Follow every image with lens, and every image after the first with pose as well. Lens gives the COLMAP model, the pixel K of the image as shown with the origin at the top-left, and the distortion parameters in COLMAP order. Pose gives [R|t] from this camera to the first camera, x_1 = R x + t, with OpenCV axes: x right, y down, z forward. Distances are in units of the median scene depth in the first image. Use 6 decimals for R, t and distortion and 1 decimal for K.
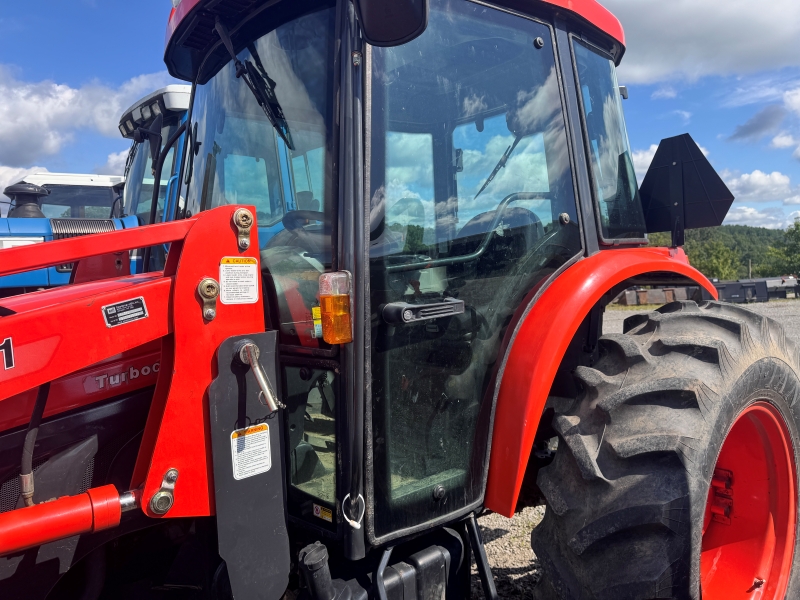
lens RADIAL K [[566.3, 0, 402.4], [0, 566.3, 295.3], [0, 0, 1]] dist [0.021978, -0.032958]
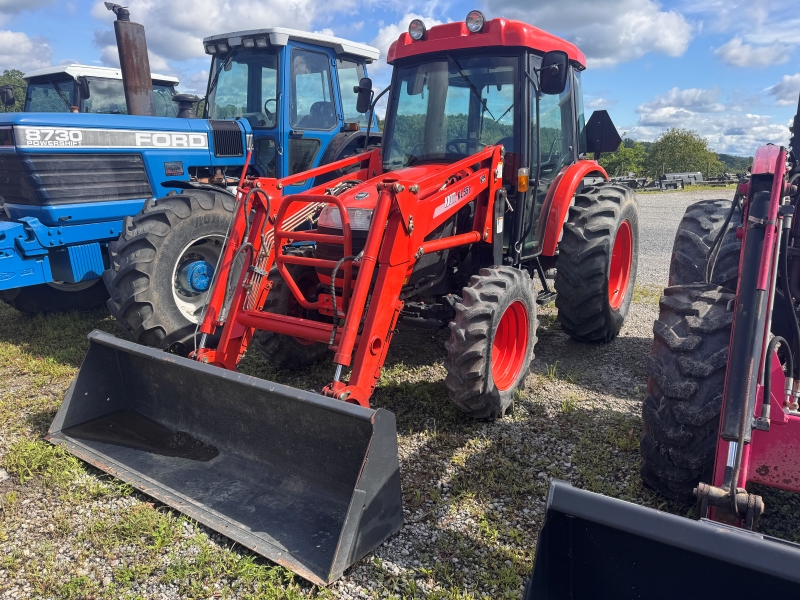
lens RADIAL K [[566.3, 0, 394.1], [0, 566.3, 302.4], [0, 0, 1]] dist [0.021978, -0.032958]
pose [[0.961591, -0.029491, 0.272898, -1.447792], [-0.025171, 0.980548, 0.194658, 0.084064], [-0.273330, -0.194050, 0.942144, -1.623952]]
